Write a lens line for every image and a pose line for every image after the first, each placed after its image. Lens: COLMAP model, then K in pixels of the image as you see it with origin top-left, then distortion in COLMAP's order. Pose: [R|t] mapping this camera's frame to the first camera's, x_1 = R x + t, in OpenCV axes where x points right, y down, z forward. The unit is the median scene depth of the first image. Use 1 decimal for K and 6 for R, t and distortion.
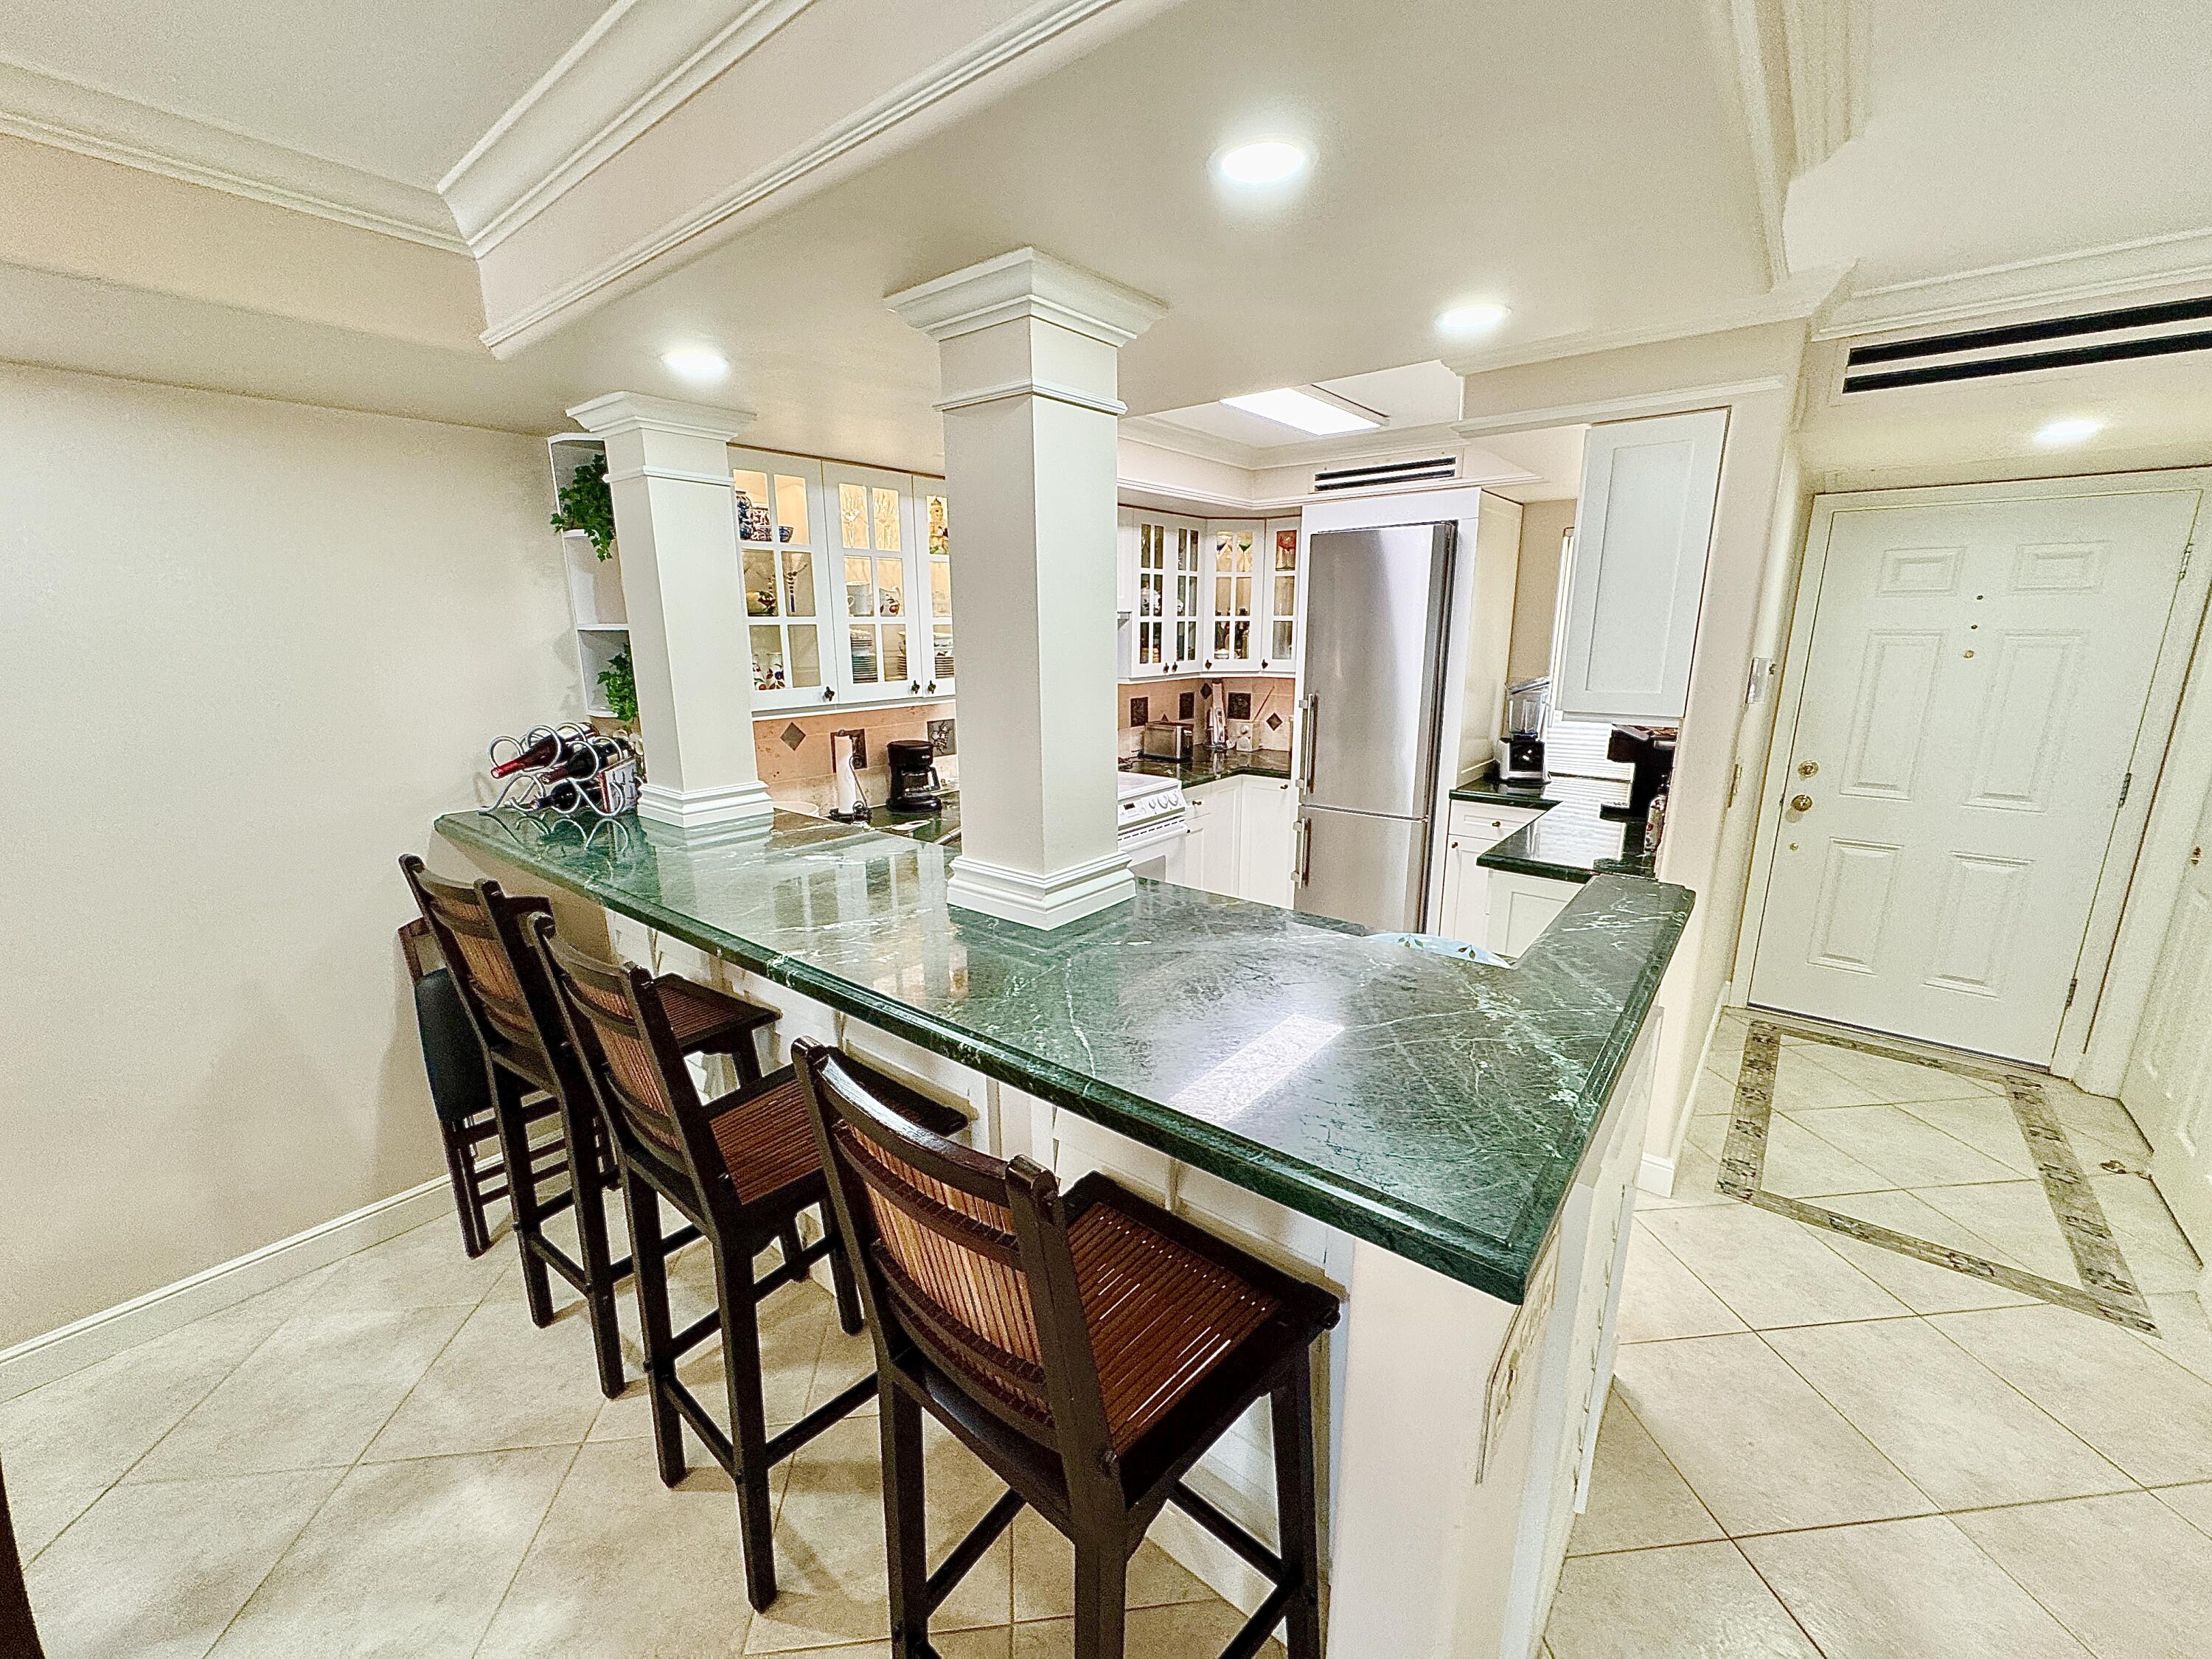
lens RADIAL K [[881.7, 0, 1100.0], [0, 881.7, 832.8], [0, 0, 1]] dist [-0.003638, 0.001493]
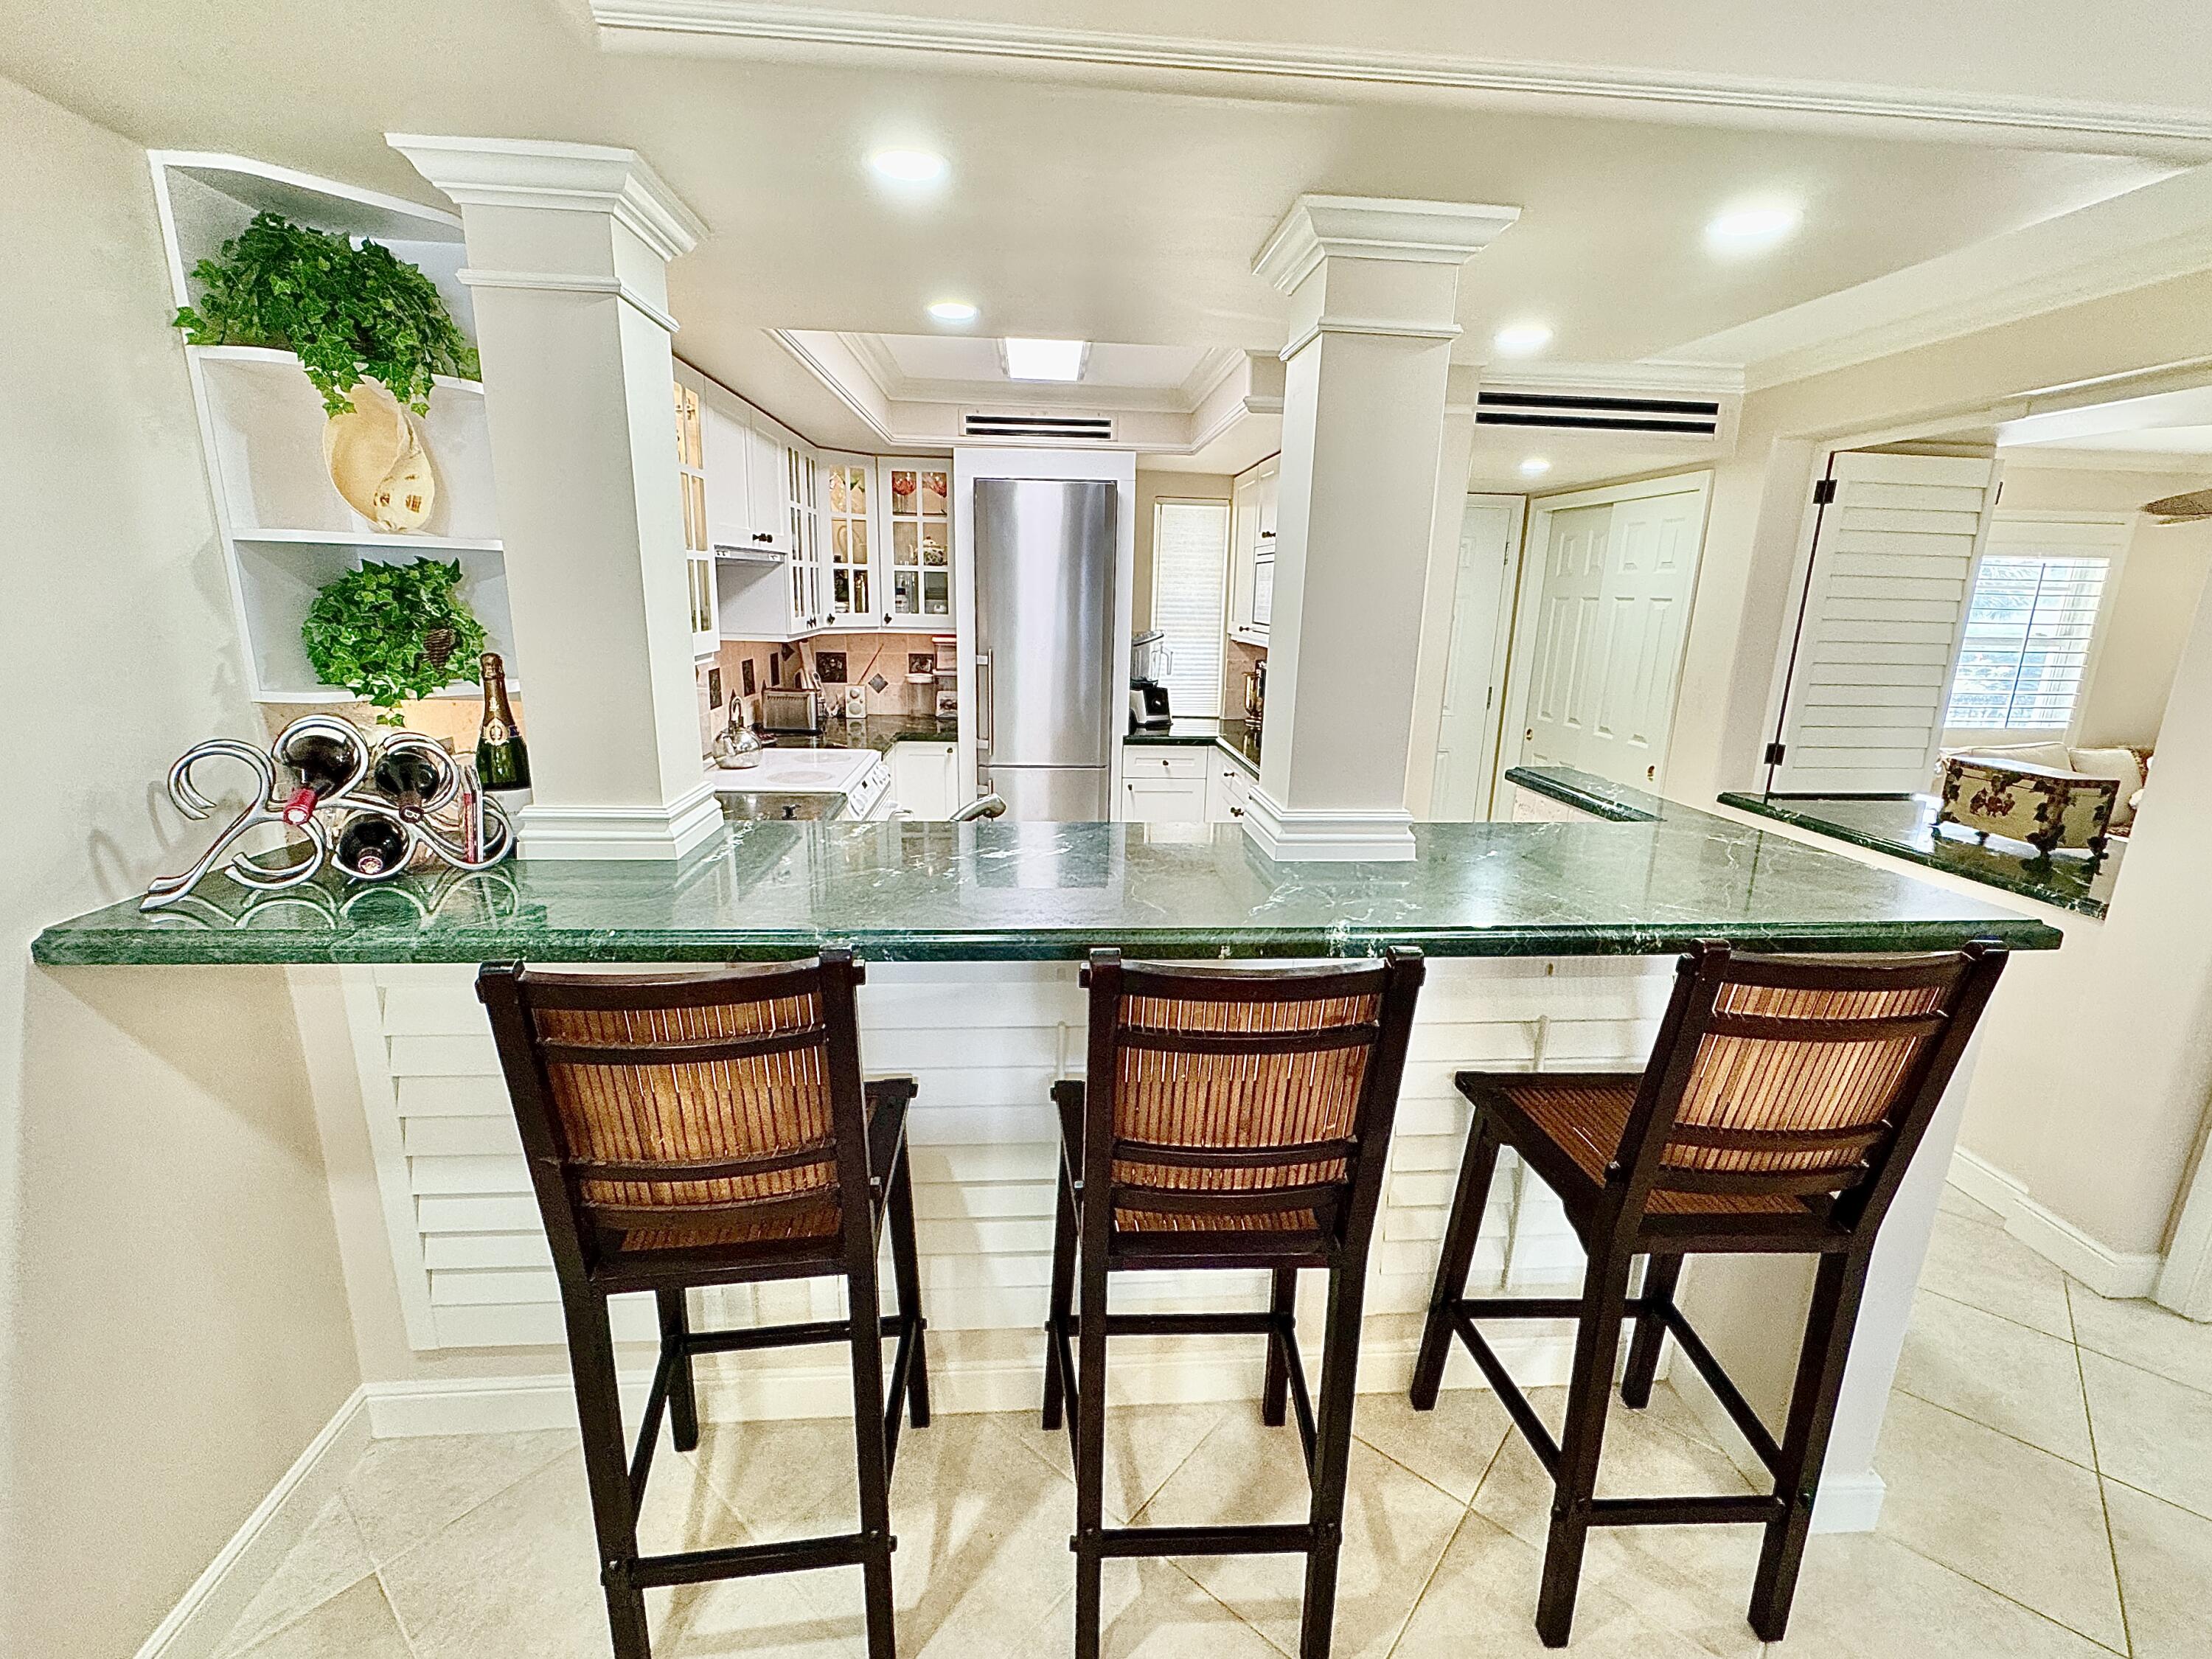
lens RADIAL K [[961.3, 0, 1111.4], [0, 961.3, 834.1], [0, 0, 1]] dist [0.001721, -0.000408]
pose [[0.728077, -0.148232, 0.669277, -0.393976], [0.132139, 0.988378, 0.075159, -0.019948], [-0.672639, 0.033716, 0.739202, 0.145532]]
